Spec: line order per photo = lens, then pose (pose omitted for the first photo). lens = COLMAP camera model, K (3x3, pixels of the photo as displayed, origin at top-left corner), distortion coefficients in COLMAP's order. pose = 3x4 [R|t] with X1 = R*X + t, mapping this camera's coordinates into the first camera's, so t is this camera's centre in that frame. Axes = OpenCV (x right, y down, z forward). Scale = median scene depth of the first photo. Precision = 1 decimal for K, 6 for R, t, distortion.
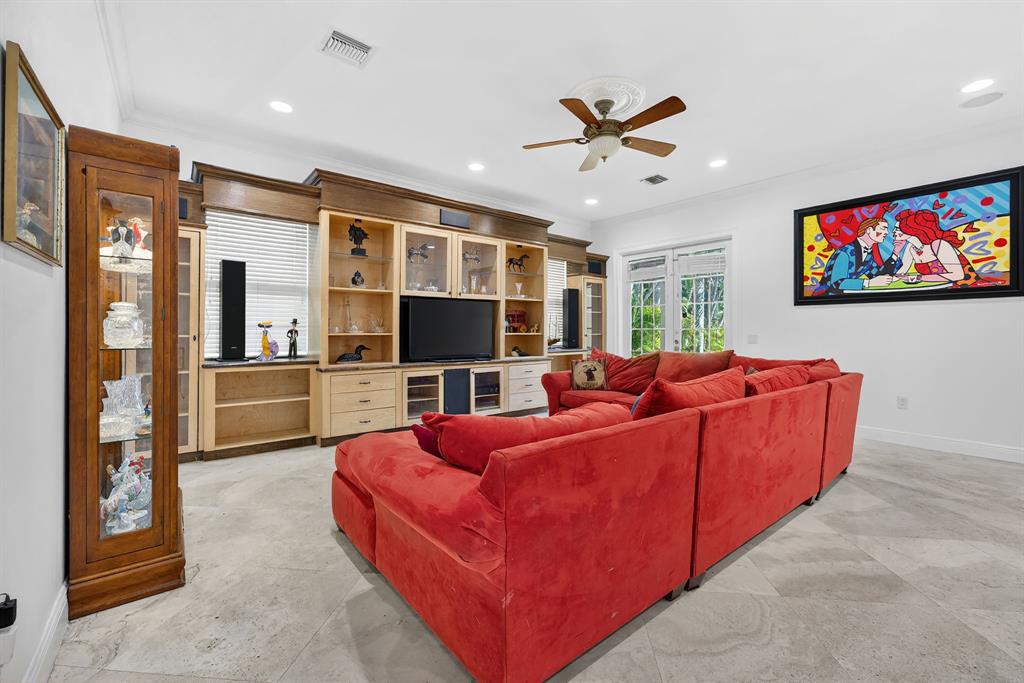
lens RADIAL K [[428.5, 0, 511.4], [0, 428.5, 325.7], [0, 0, 1]] dist [-0.035827, -0.000150]
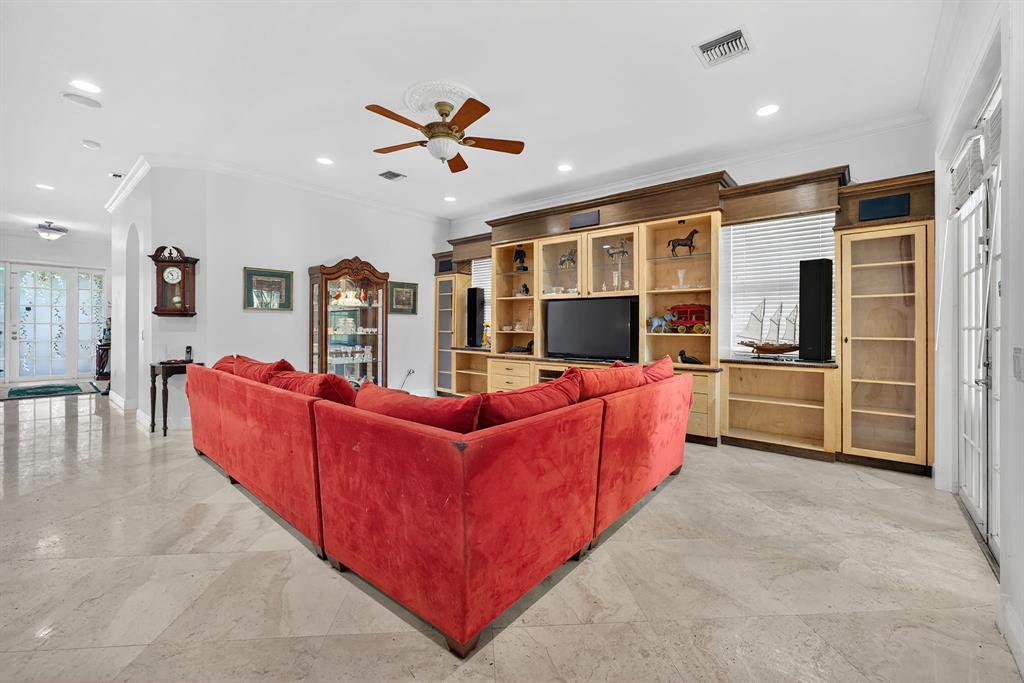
lens RADIAL K [[423.3, 0, 511.3], [0, 423.3, 328.2], [0, 0, 1]] dist [-0.045425, 0.000108]
pose [[0.208221, -0.000960, -0.978081, 0.828201], [0.003327, 0.999994, -0.000273, 0.006989], [0.978076, -0.003198, 0.208223, 0.641732]]
